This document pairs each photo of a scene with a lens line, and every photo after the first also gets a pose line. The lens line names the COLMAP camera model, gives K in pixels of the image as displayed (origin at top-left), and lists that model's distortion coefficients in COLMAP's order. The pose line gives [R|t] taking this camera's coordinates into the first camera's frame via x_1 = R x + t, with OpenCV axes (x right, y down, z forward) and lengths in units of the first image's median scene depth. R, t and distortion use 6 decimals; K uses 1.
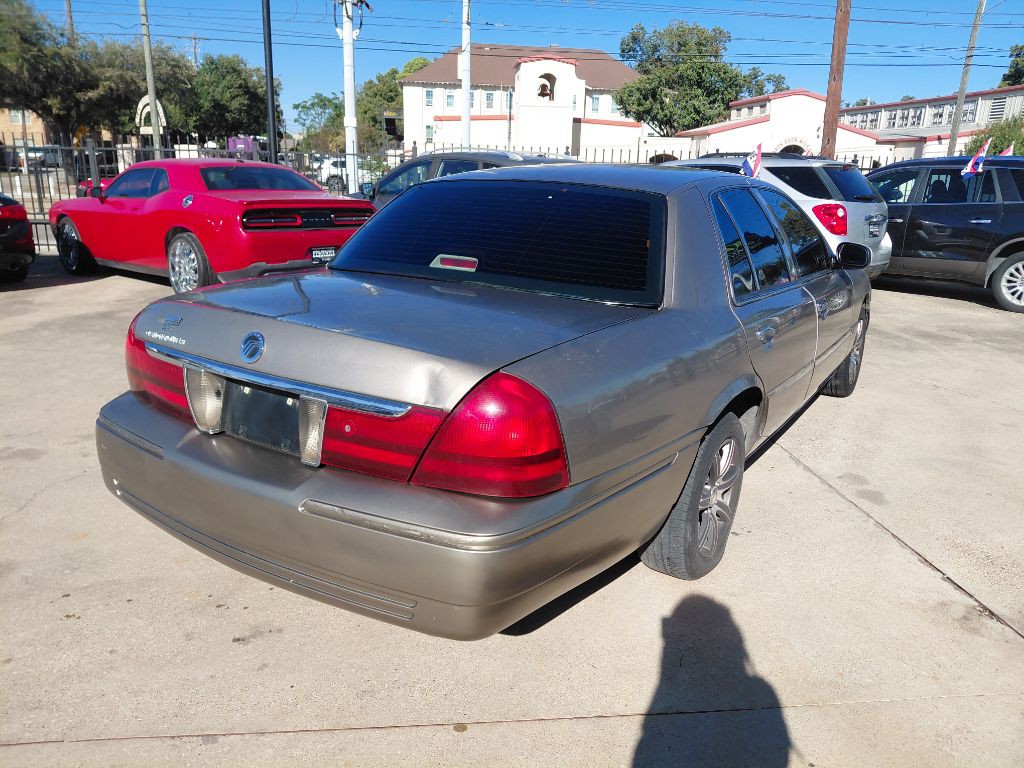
lens RADIAL K [[751.9, 0, 518.5], [0, 751.9, 394.2], [0, 0, 1]] dist [0.009913, -0.033028]
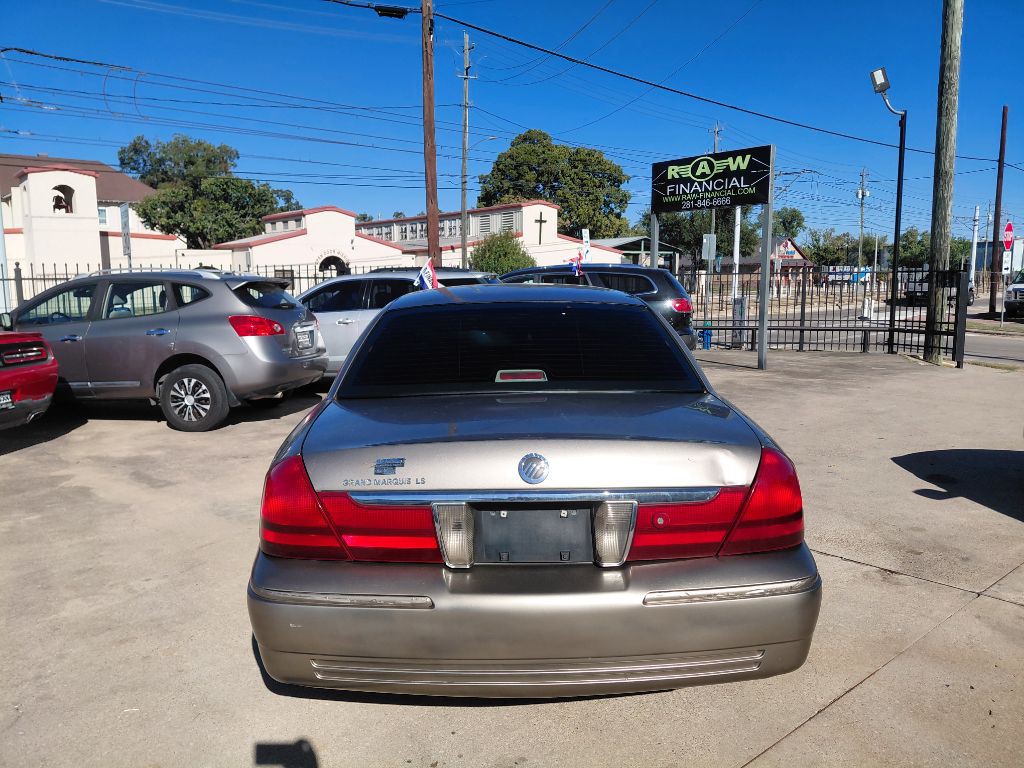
lens RADIAL K [[746.5, 0, 505.0], [0, 746.5, 386.9], [0, 0, 1]] dist [0.098203, -0.165644]
pose [[0.841914, -0.110417, 0.528193, -0.199629], [0.187026, 0.977877, -0.093688, -0.017912], [-0.506164, 0.177663, 0.843940, 0.025719]]
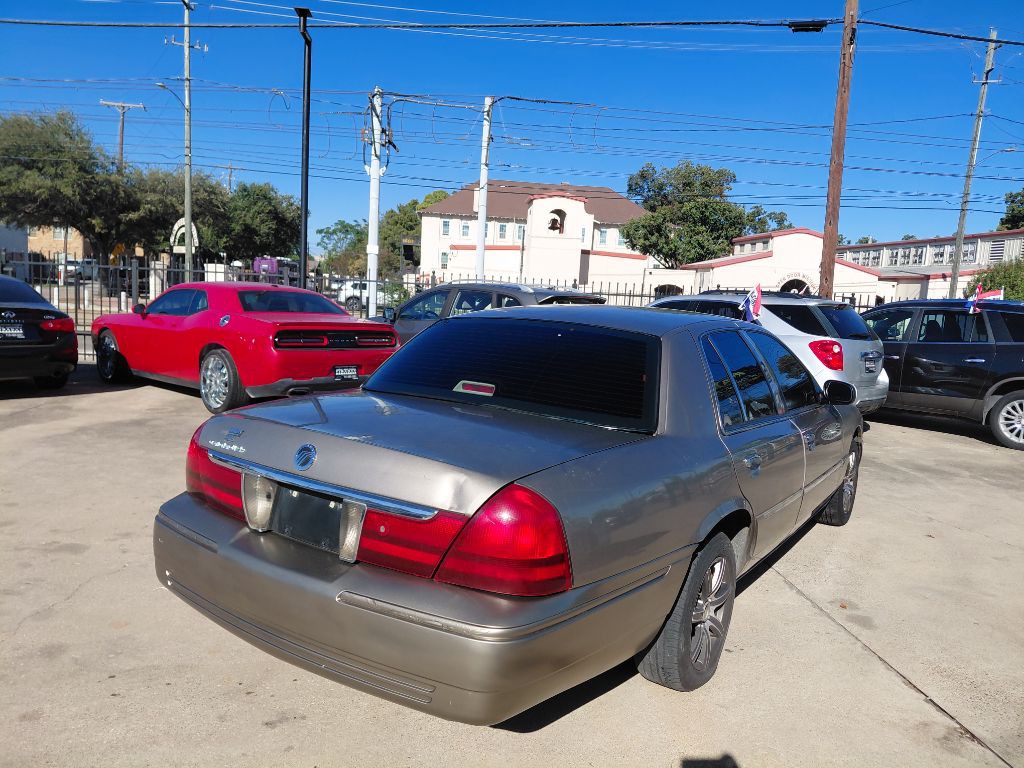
lens RADIAL K [[746.5, 0, 505.0], [0, 746.5, 386.9], [0, 0, 1]] dist [0.098203, -0.165644]
pose [[0.999106, 0.032842, -0.026637, -0.002676], [-0.036826, 0.985374, -0.166379, 0.002990], [0.020784, 0.167211, 0.985702, -0.035841]]
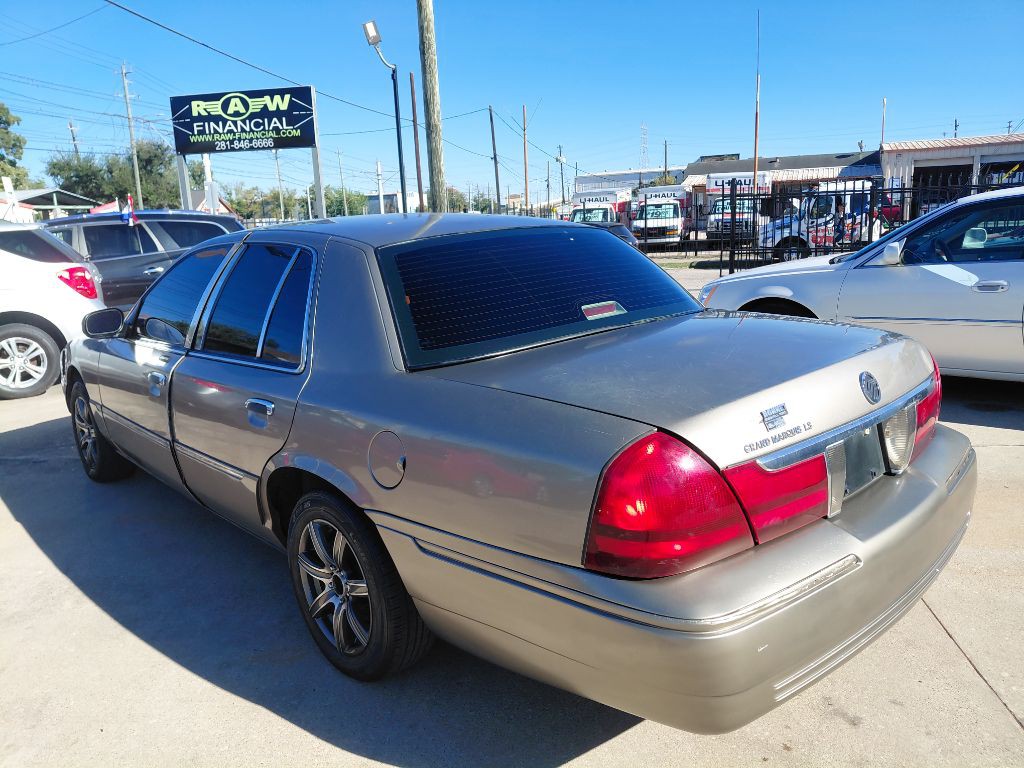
lens RADIAL K [[753.5, 0, 514.8], [0, 753.5, 387.8], [0, 0, 1]] dist [-0.001746, -0.009829]
pose [[0.288132, -0.250085, 0.924358, -0.291841], [0.326923, 0.932988, 0.150515, -0.075787], [-0.900056, 0.258825, 0.350583, 0.229625]]
